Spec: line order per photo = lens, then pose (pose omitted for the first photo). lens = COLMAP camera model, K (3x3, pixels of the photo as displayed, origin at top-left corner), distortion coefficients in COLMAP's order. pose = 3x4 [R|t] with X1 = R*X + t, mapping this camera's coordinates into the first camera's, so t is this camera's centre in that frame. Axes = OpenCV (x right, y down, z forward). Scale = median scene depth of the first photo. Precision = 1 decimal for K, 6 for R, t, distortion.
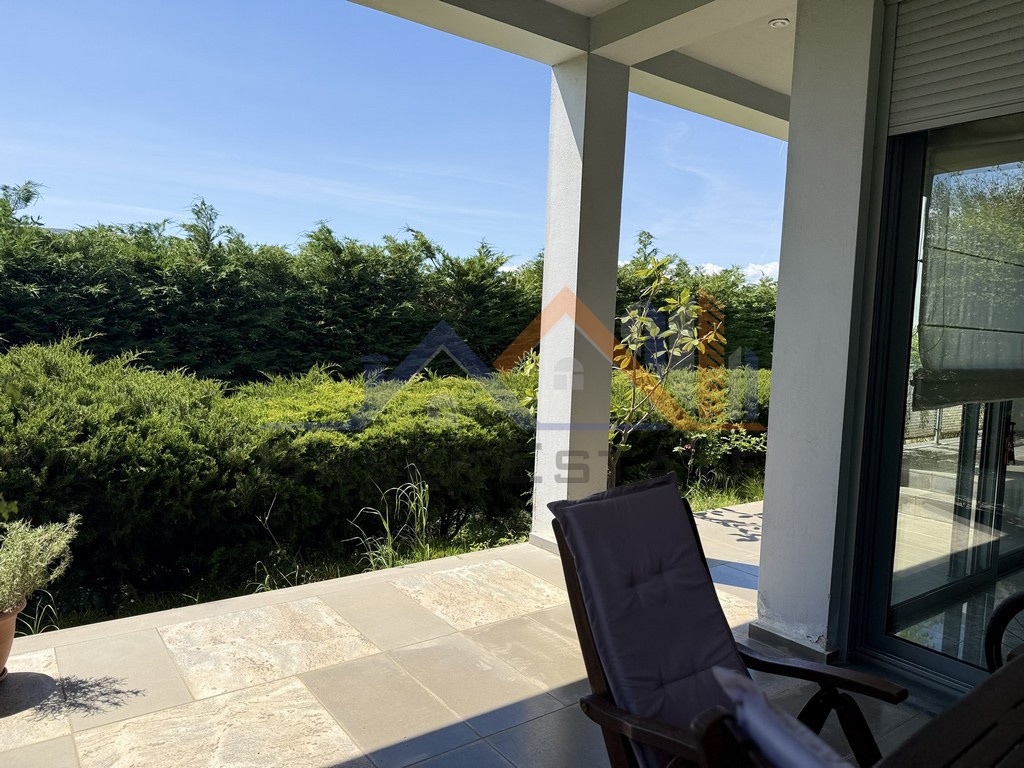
lens RADIAL K [[727.6, 0, 552.3], [0, 727.6, 373.4], [0, 0, 1]] dist [0.188121, -0.185518]
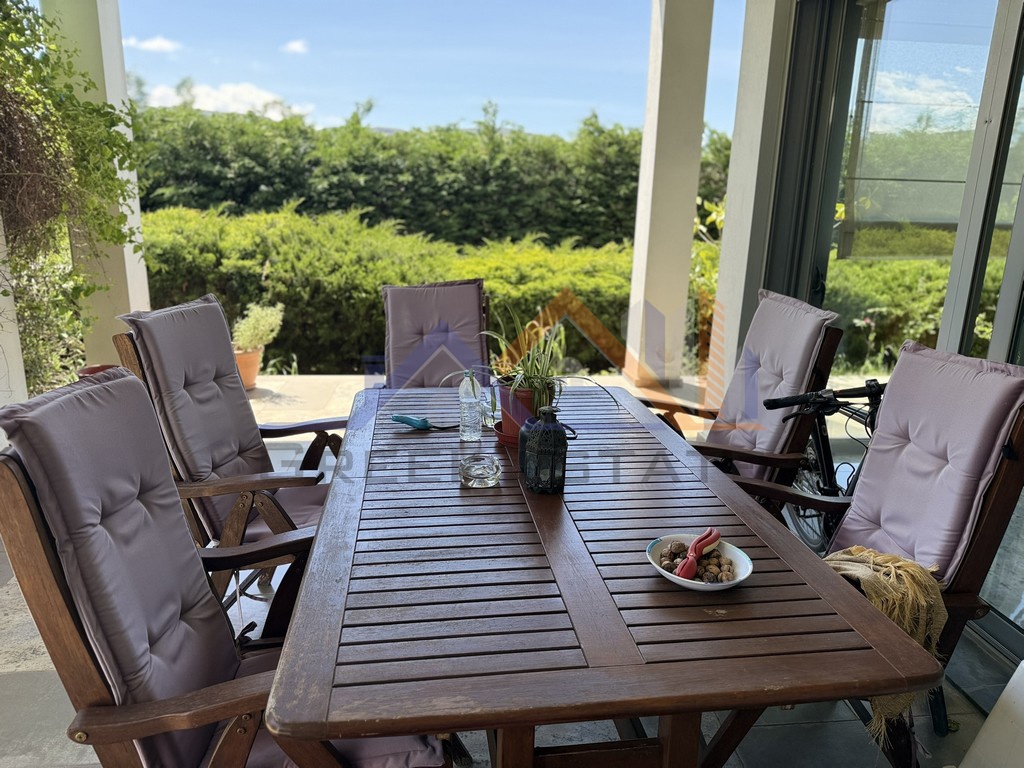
lens RADIAL K [[730.7, 0, 512.0], [0, 730.7, 384.0], [0, 0, 1]] dist [0.111613, -0.187434]
pose [[0.871265, 0.101512, -0.480200, 0.323098], [-0.020774, 0.985129, 0.170558, 0.031185], [0.490372, -0.138626, 0.860417, -0.112472]]
